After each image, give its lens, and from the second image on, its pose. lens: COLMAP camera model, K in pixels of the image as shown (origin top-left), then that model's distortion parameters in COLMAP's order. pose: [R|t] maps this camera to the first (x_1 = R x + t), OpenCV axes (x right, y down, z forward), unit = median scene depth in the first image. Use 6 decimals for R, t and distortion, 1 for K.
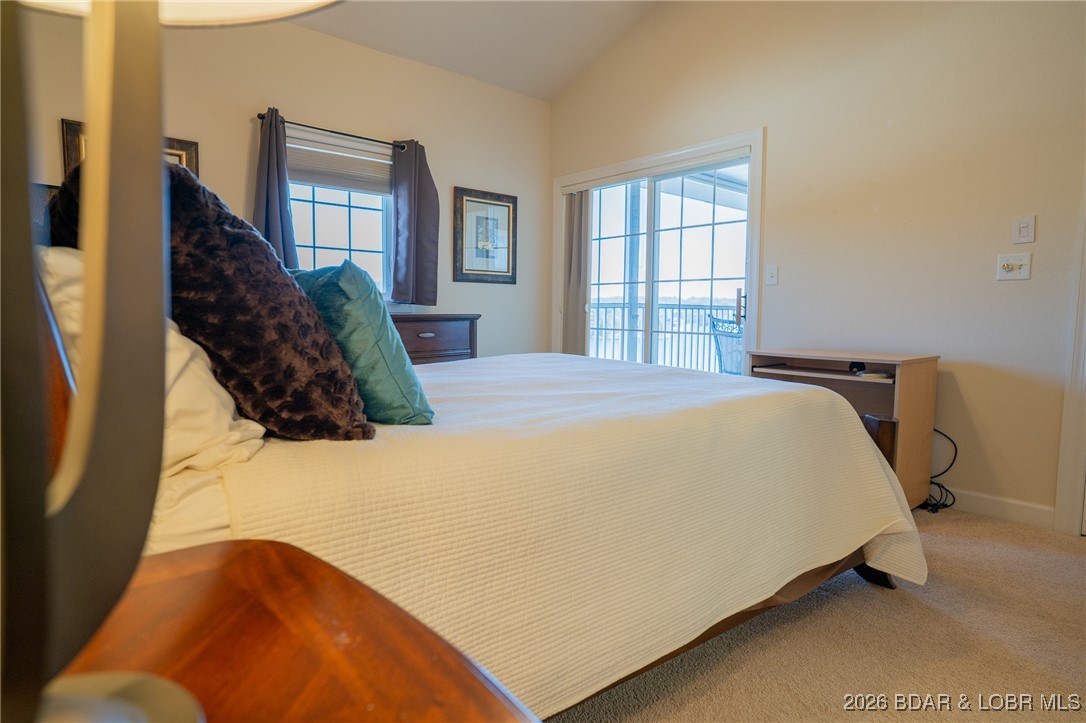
lens RADIAL K [[609.0, 0, 543.0], [0, 609.0, 361.5], [0, 0, 1]] dist [0.036065, 0.000855]
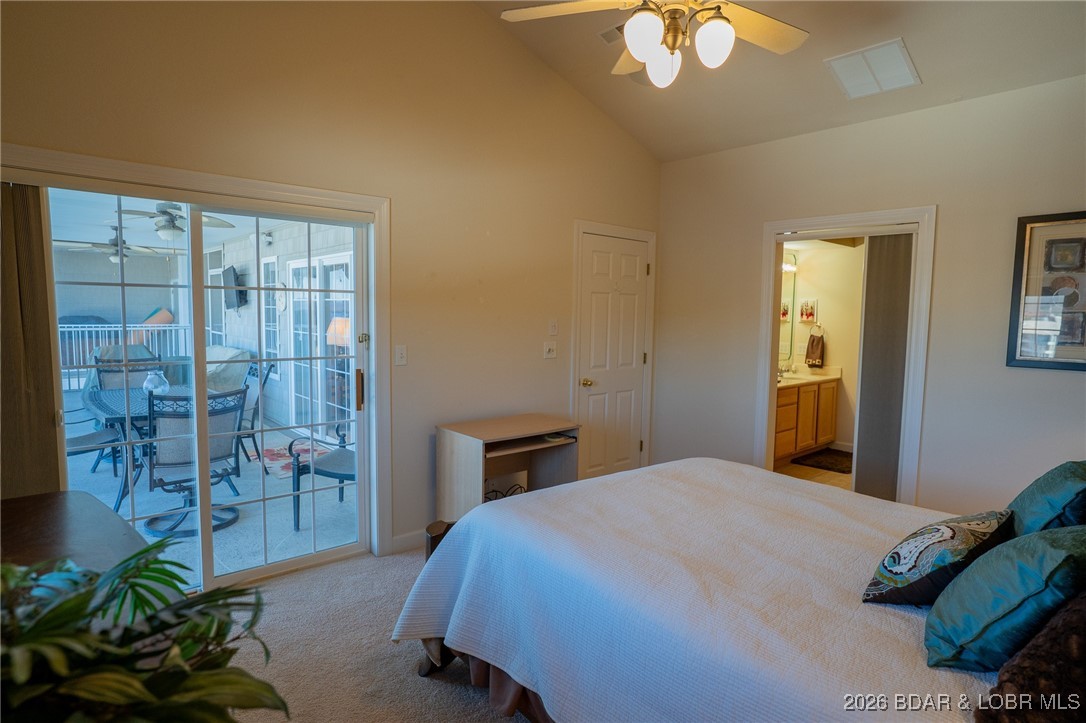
lens RADIAL K [[609.0, 0, 543.0], [0, 609.0, 361.5], [0, 0, 1]] dist [0.036065, 0.000855]
pose [[0.008060, -0.105320, 0.994406, -0.671366], [0.062944, 0.992519, 0.104610, -0.253331], [-0.997985, 0.061748, 0.014629, 0.889207]]
